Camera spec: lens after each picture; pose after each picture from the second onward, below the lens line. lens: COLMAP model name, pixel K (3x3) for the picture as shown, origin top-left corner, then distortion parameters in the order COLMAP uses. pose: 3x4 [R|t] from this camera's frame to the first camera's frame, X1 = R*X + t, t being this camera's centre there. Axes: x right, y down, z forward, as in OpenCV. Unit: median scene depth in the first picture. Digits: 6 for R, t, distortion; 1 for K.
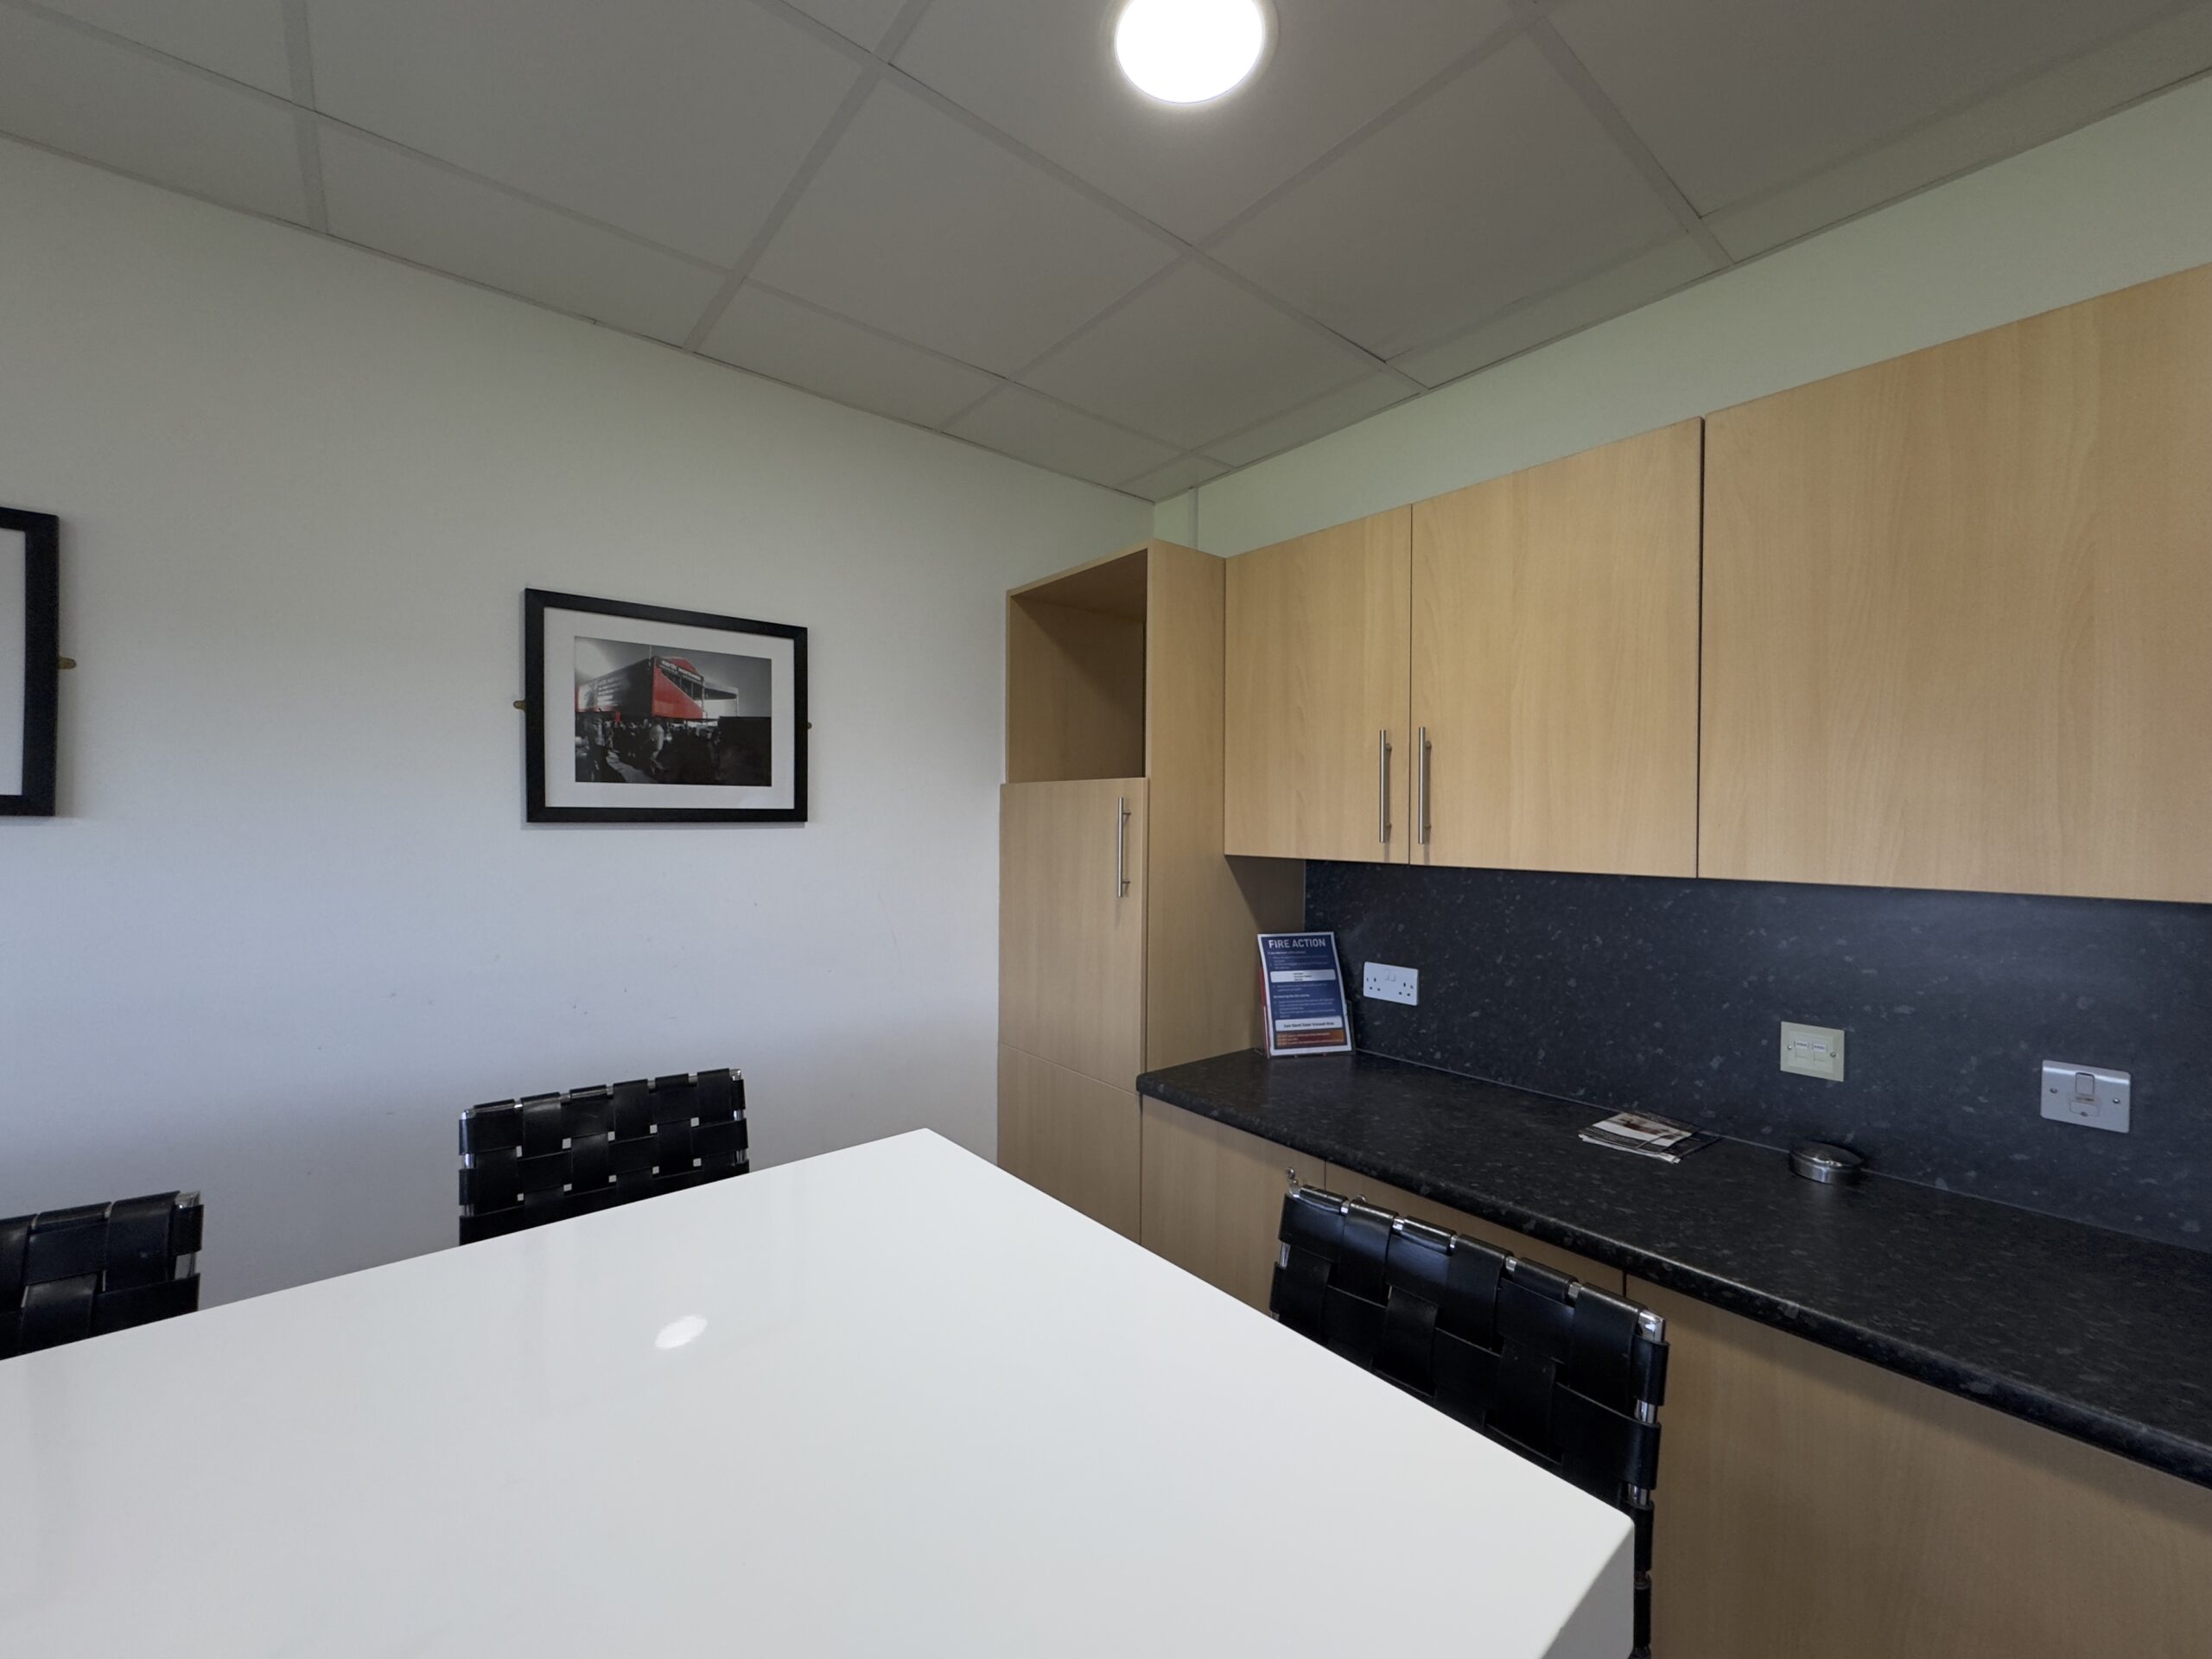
lens RADIAL K [[882.1, 0, 1104.1], [0, 882.1, 826.4], [0, 0, 1]] dist [0.001066, -0.000026]
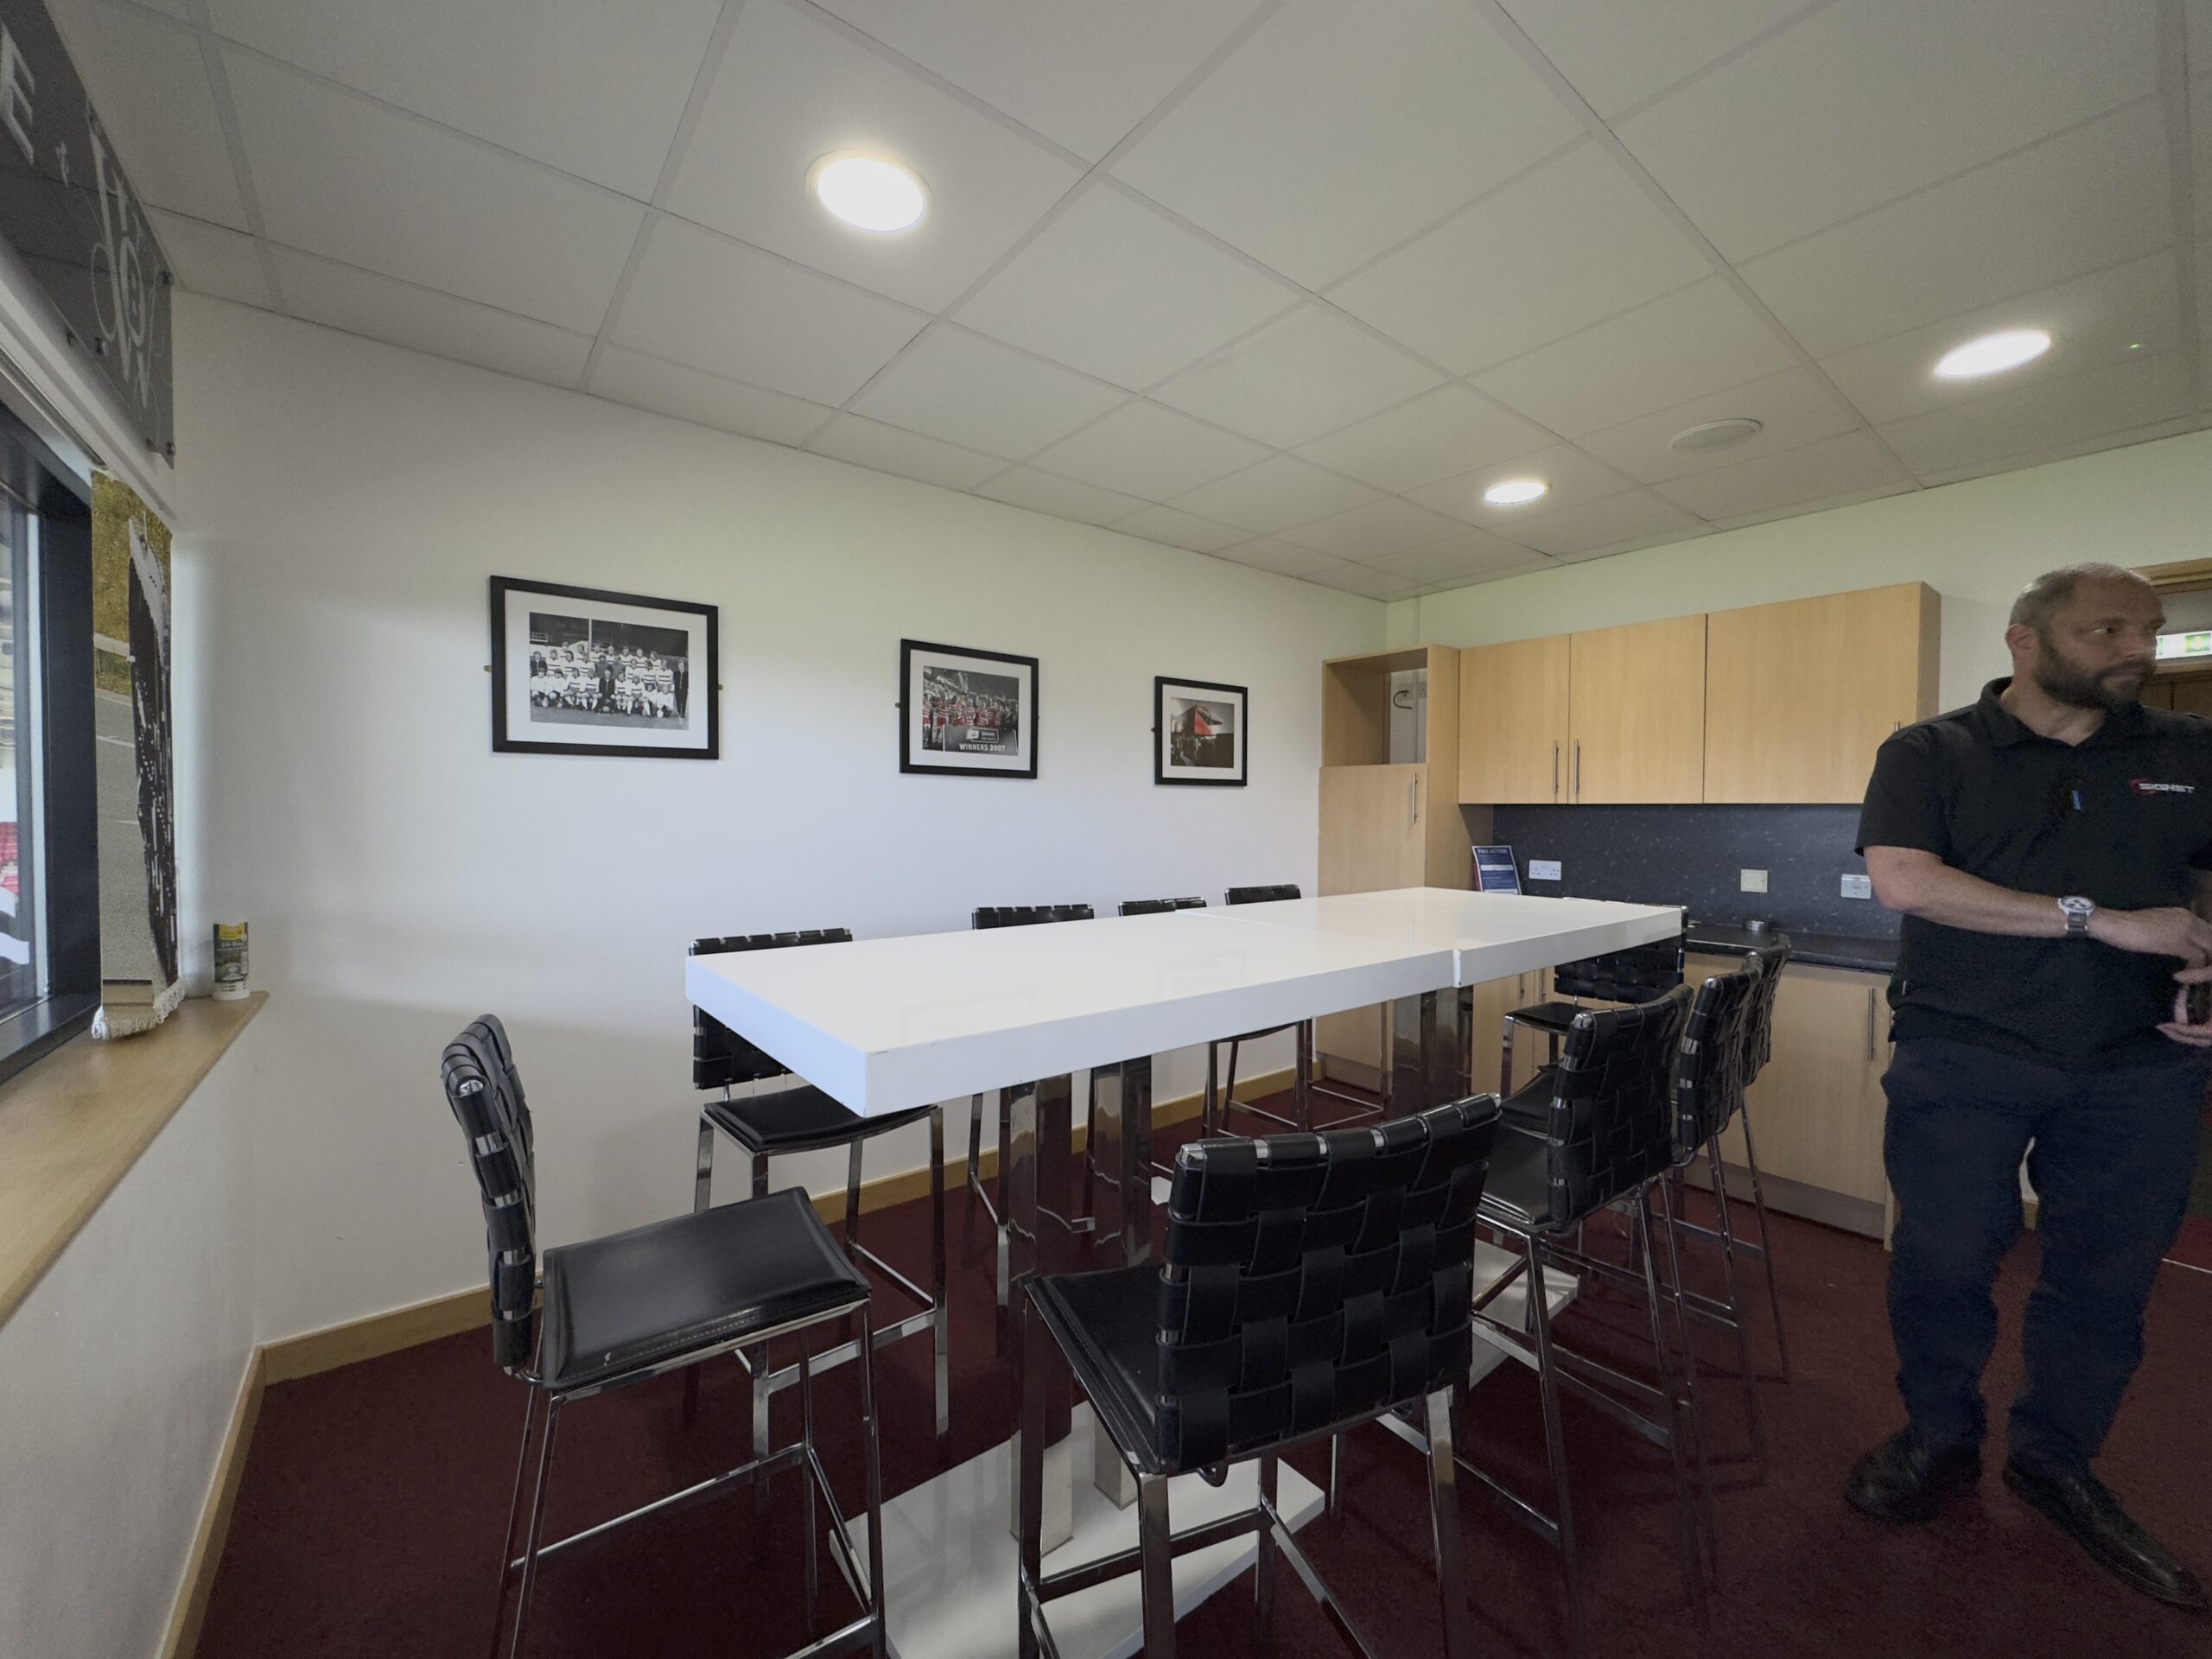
lens RADIAL K [[882.1, 0, 1108.7], [0, 882.1, 827.4], [0, 0, 1]] dist [0.001066, -0.000026]
pose [[0.999902, -0.002013, -0.013849, -0.669443], [0.002177, 0.999927, 0.011903, 0.066962], [0.013824, -0.011932, 0.999833, -1.043745]]
